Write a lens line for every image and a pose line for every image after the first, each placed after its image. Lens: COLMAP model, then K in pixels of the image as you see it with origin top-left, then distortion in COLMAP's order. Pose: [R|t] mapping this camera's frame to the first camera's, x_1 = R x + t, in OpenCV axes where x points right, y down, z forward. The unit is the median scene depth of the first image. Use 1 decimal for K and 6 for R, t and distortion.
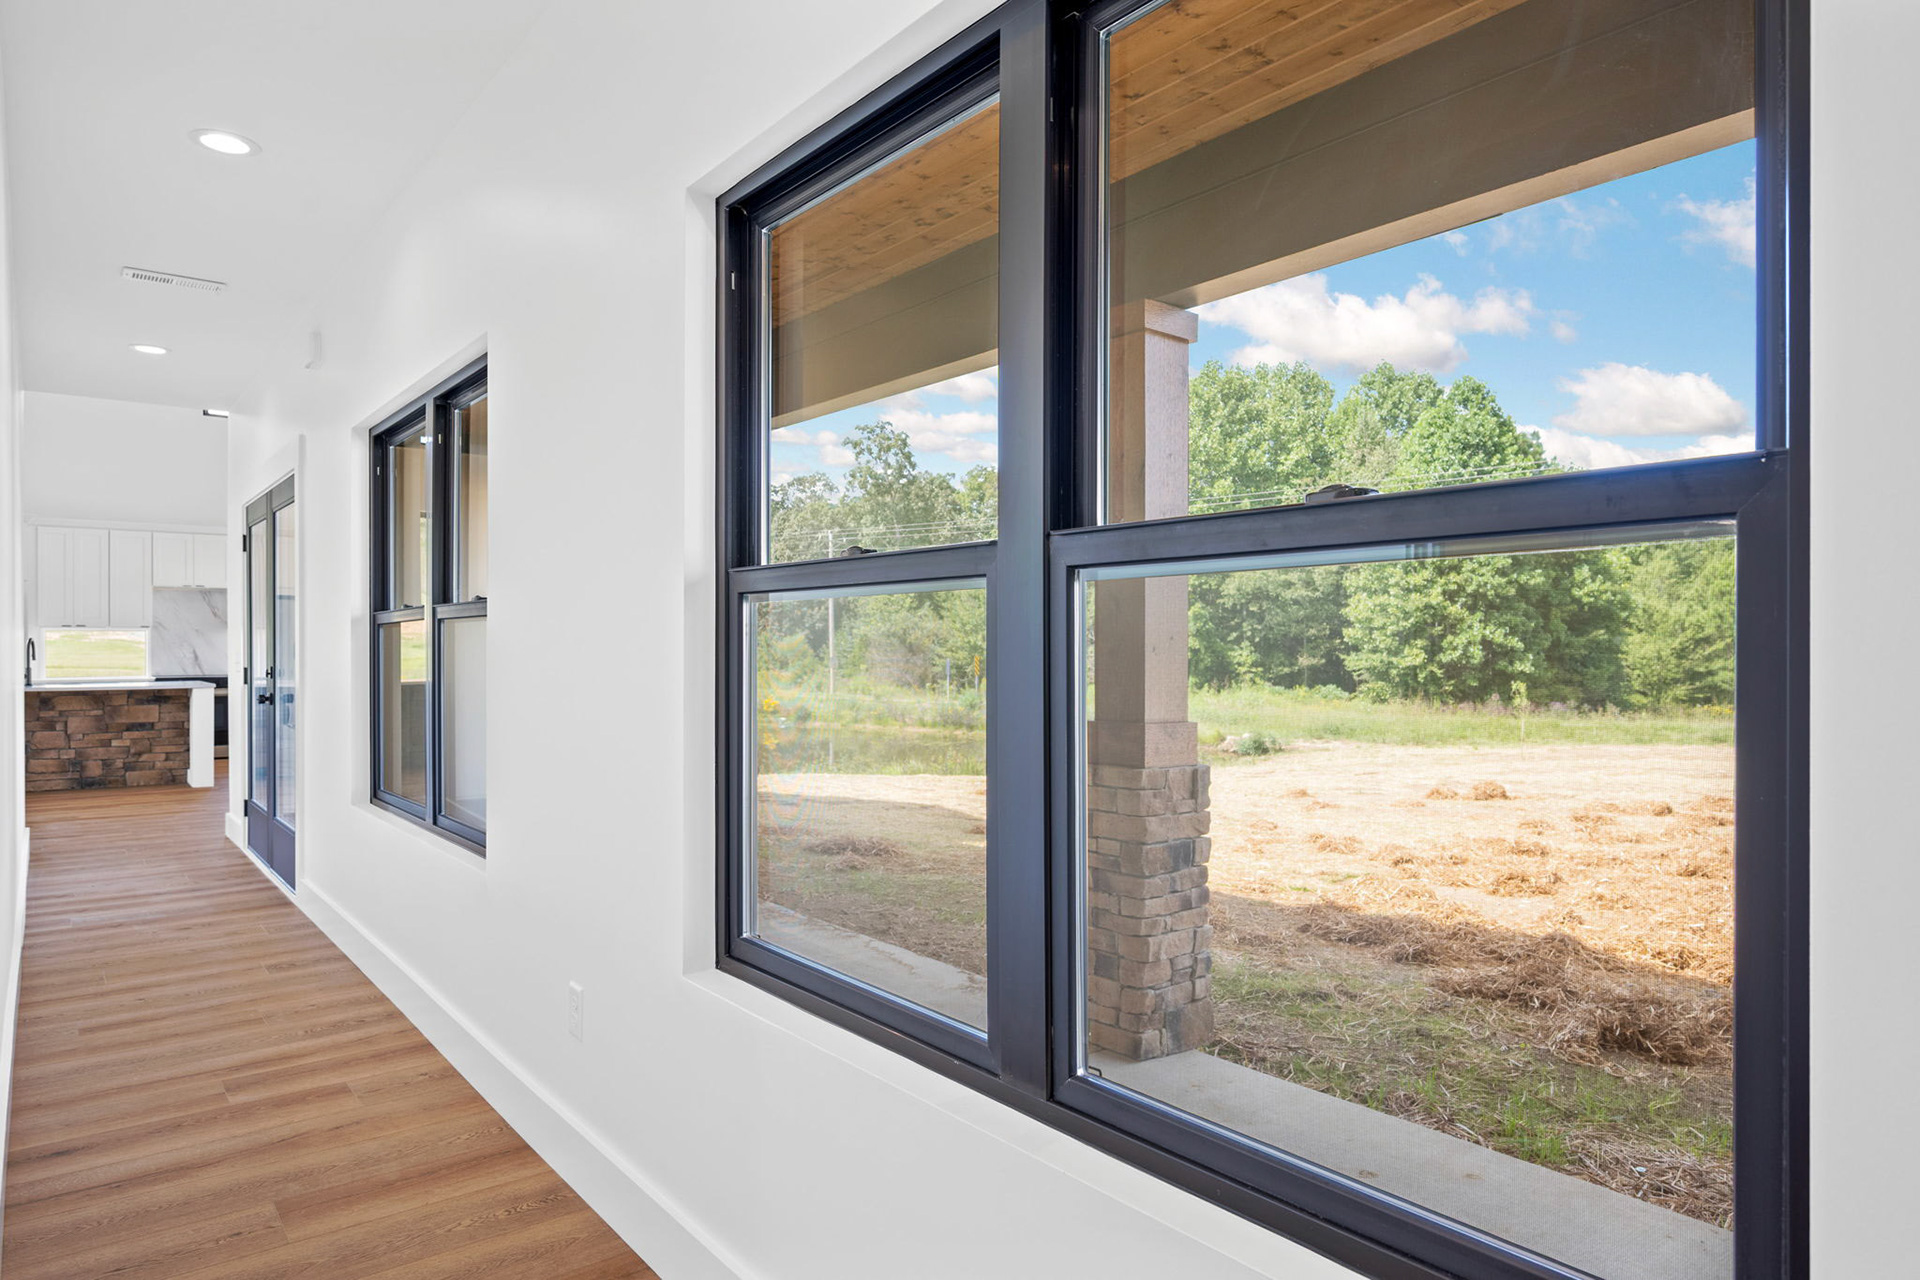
lens RADIAL K [[1163.6, 0, 959.0], [0, 1163.6, 654.0], [0, 0, 1]] dist [0.002260, 0.001253]
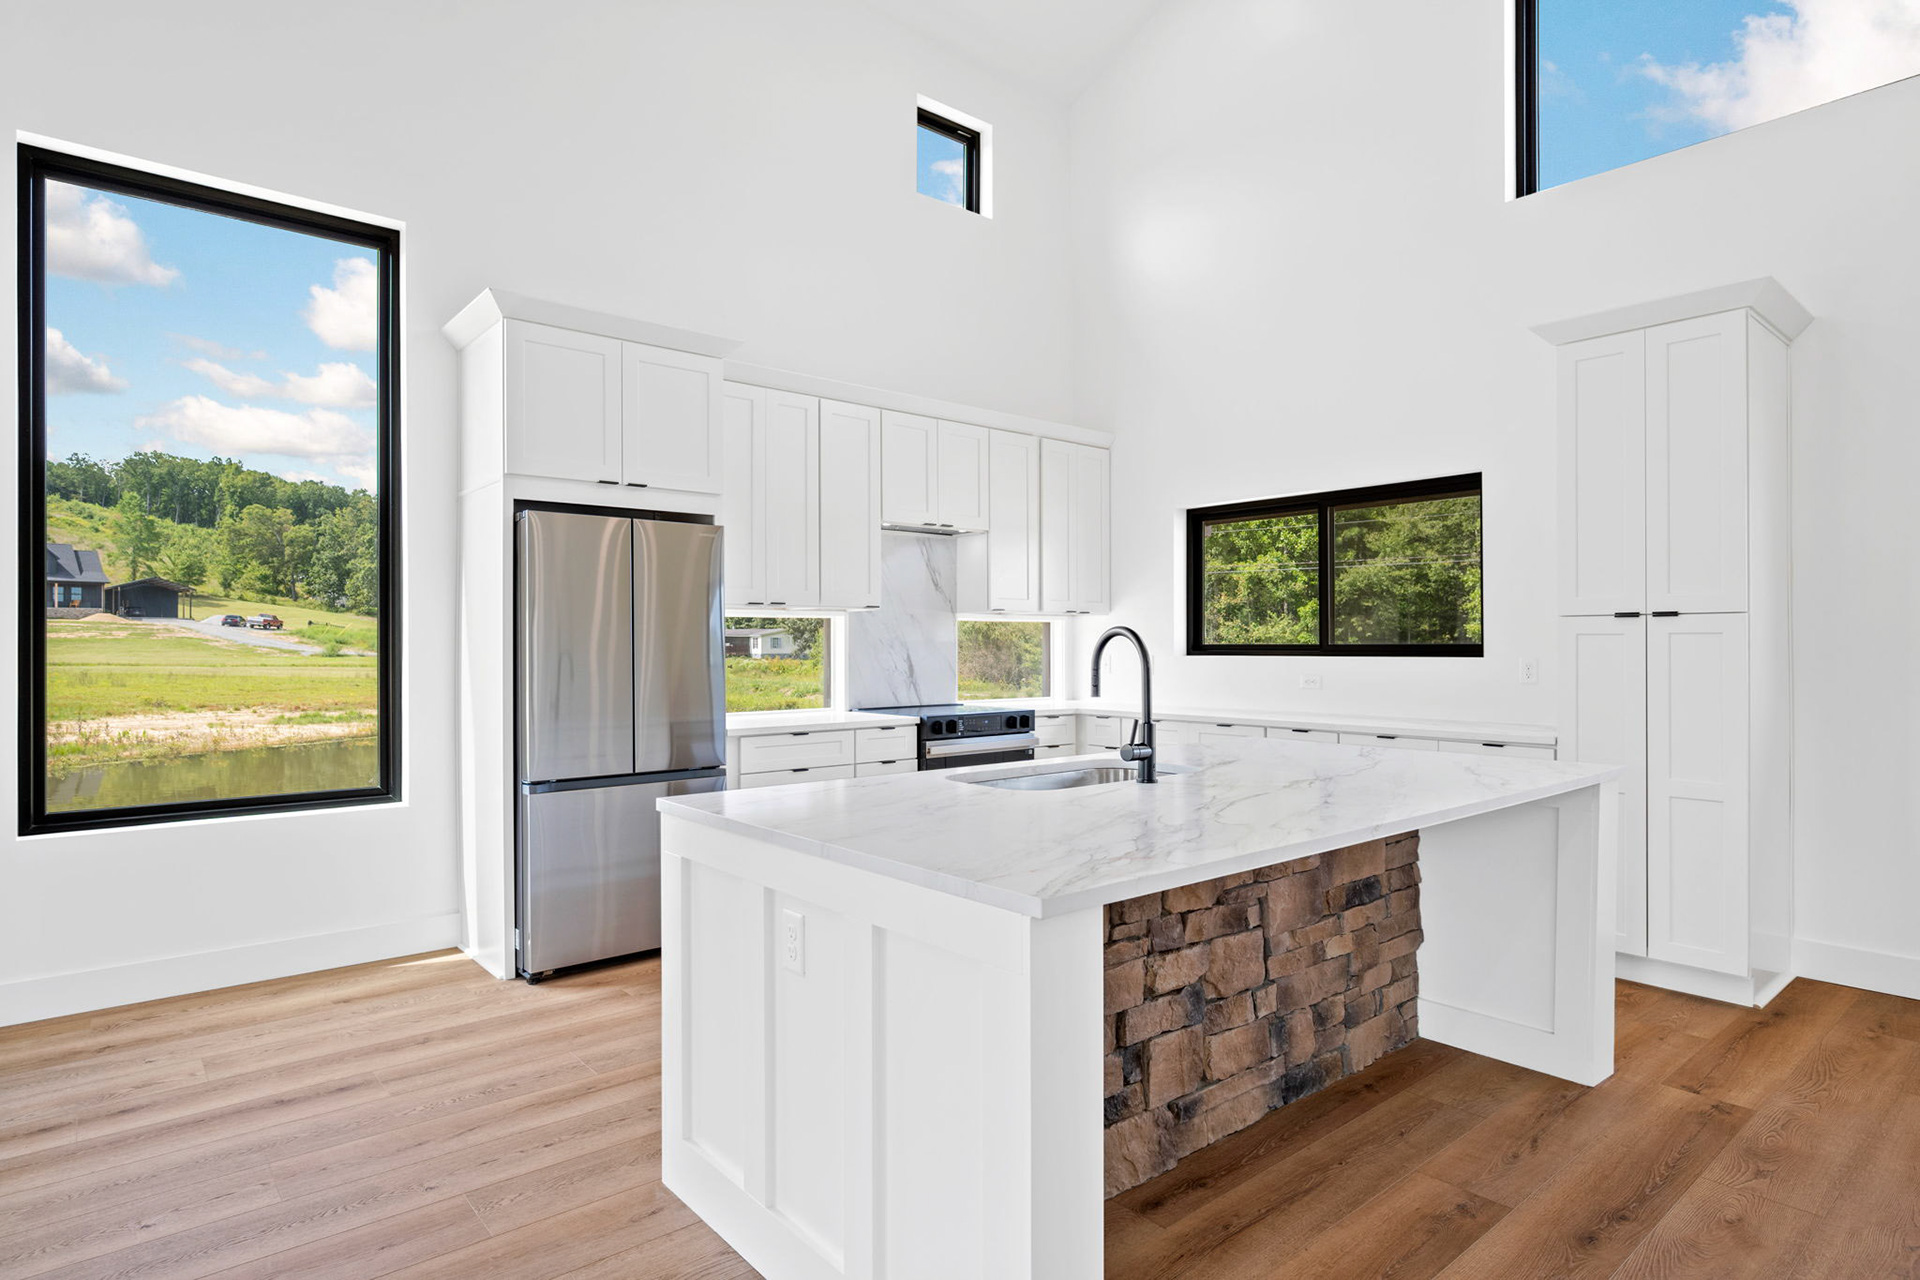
lens RADIAL K [[1037.3, 0, 953.0], [0, 1037.3, 645.5], [0, 0, 1]] dist [-0.001005, 0.000256]
pose [[0.999359, -0.002176, 0.035743, -0.673477], [0.002279, 0.999993, -0.002828, -0.006301], [-0.035736, 0.002908, 0.999357, 0.571948]]
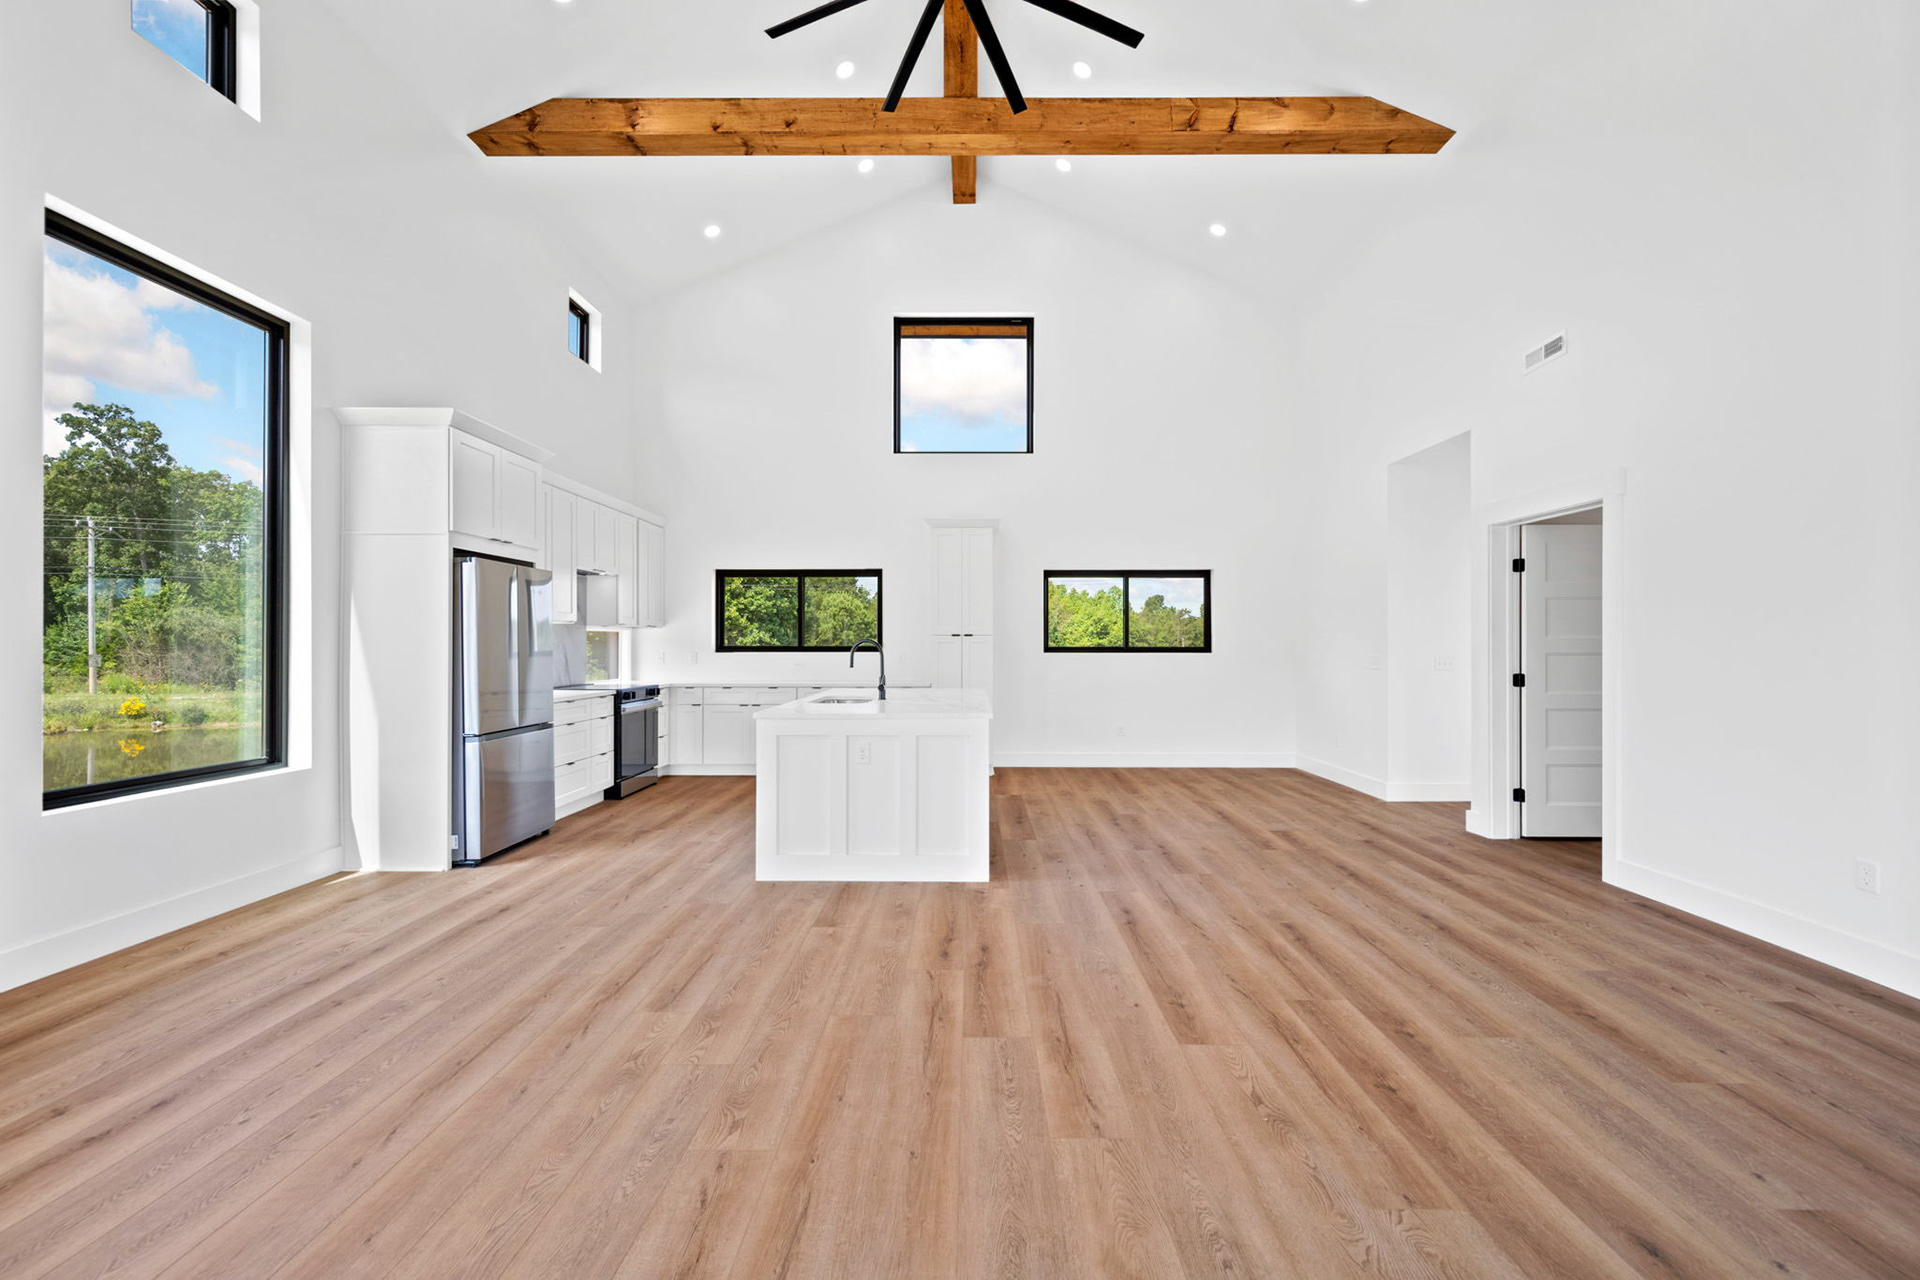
lens RADIAL K [[778.2, 0, 960.0], [0, 778.2, 640.0], [0, 0, 1]] dist [-0.001008, -0.000063]
pose [[0.629388, 0.006060, 0.777068, -0.918735], [0.002378, 0.999950, -0.009725, -0.006085], [-0.777088, 0.007968, 0.629342, 0.492303]]
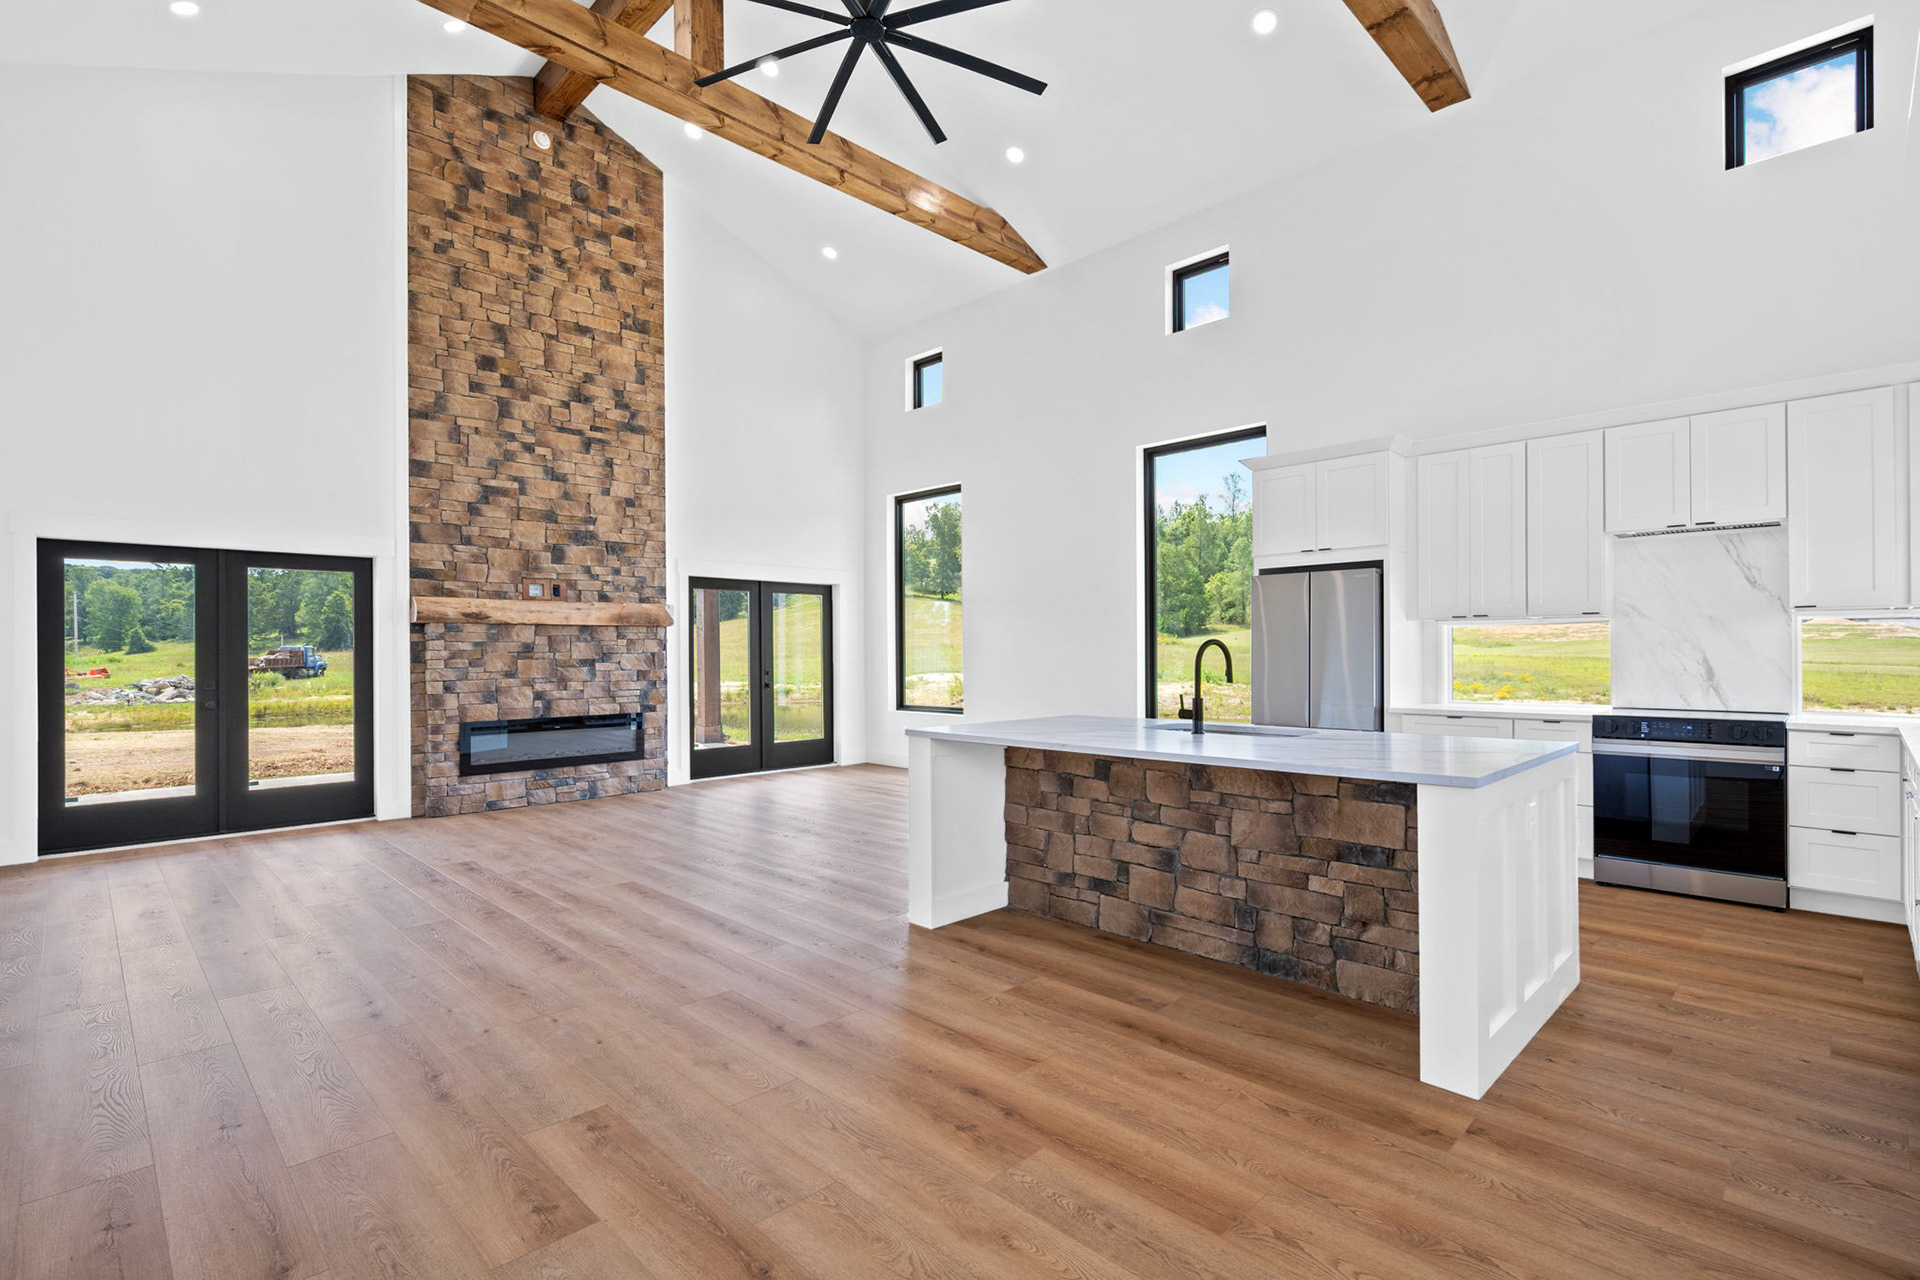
lens RADIAL K [[887.2, 0, 967.3], [0, 887.2, 647.7], [0, 0, 1]] dist [-0.000025, 0.000130]
pose [[0.120113, -0.004913, -0.992748, -0.335274], [0.002380, 0.999986, -0.004661, -0.006711], [0.992757, -0.001803, 0.120123, 0.669981]]
